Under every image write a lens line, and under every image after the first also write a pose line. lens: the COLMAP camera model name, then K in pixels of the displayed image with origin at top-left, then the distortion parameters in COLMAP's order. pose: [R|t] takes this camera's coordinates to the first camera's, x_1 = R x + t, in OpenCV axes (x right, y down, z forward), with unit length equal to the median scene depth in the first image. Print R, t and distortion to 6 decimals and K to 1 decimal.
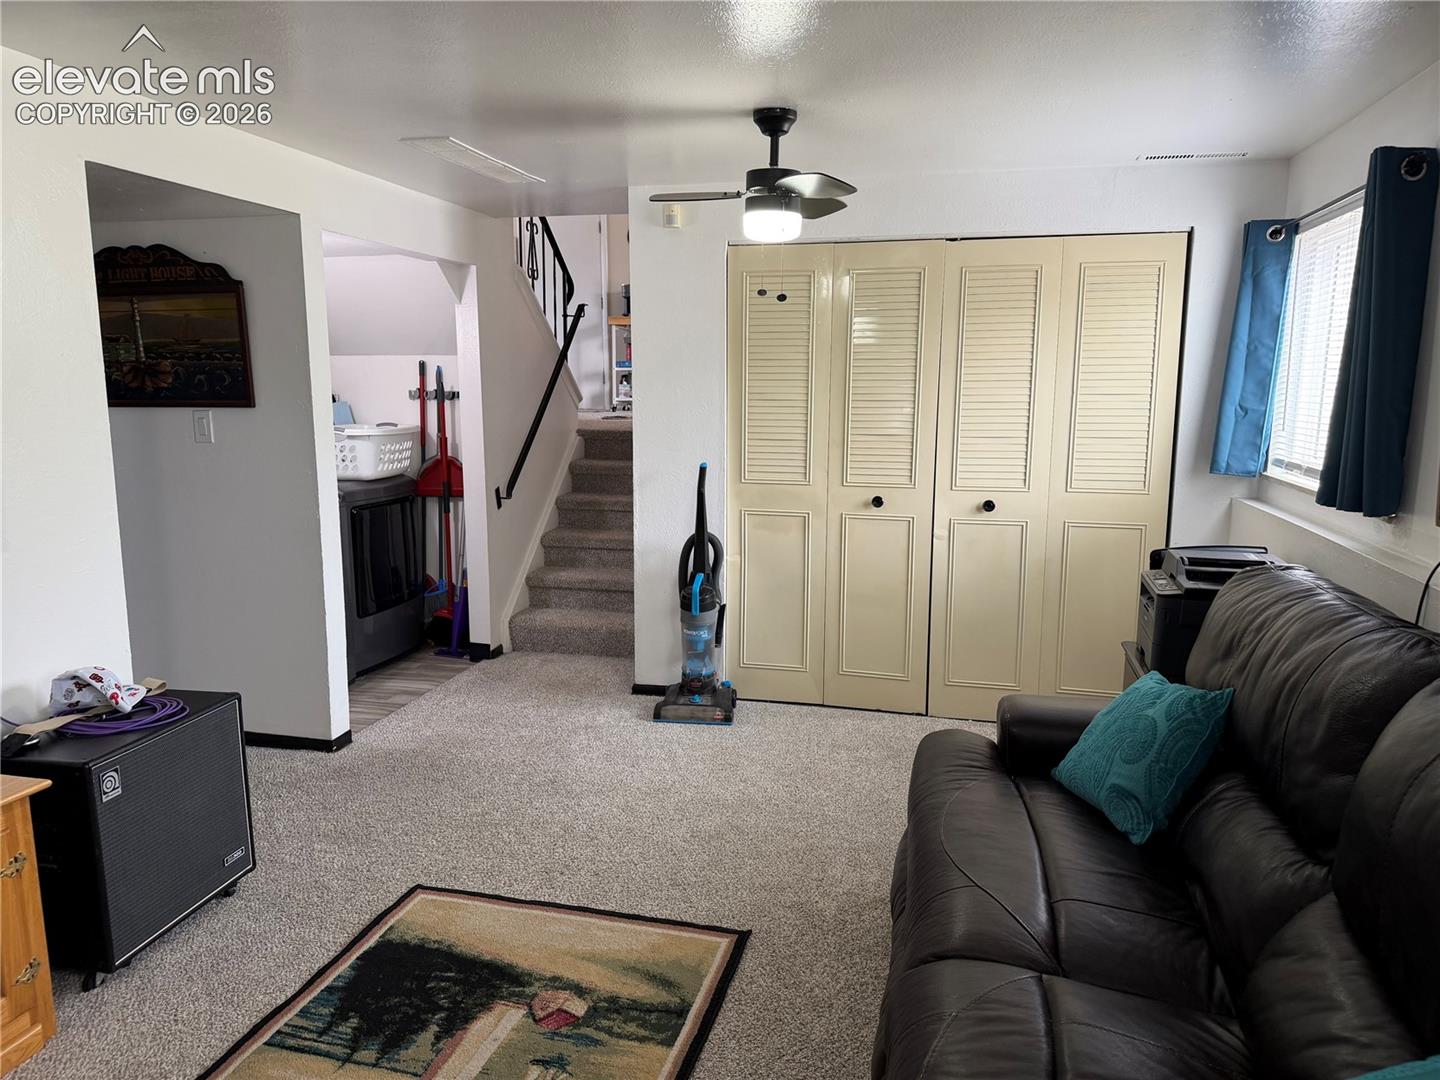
lens RADIAL K [[1016.0, 0, 727.4], [0, 1016.0, 542.5], [0, 0, 1]] dist [0.065162, -0.088415]
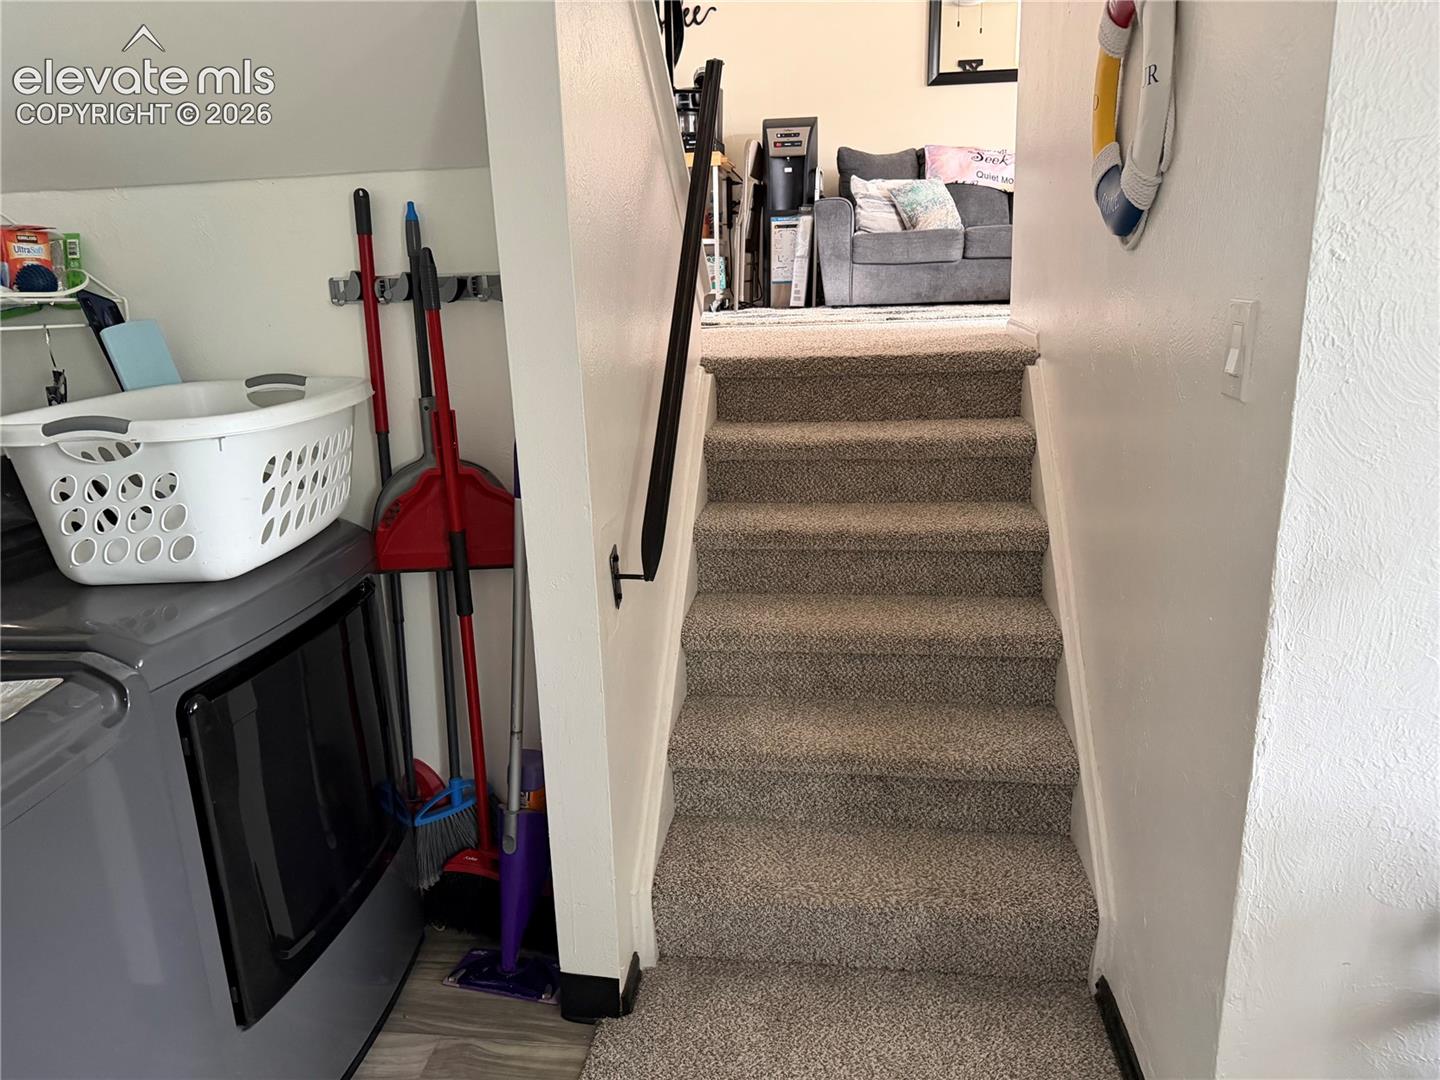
lens RADIAL K [[1016.0, 0, 709.2], [0, 1016.0, 547.1], [0, 0, 1]] dist [0.065162, -0.088415]
pose [[0.995824, -0.057095, 0.071233, -0.212090], [0.049243, 0.992986, 0.107488, -0.088869], [-0.076871, -0.103531, 0.991651, 0.632945]]
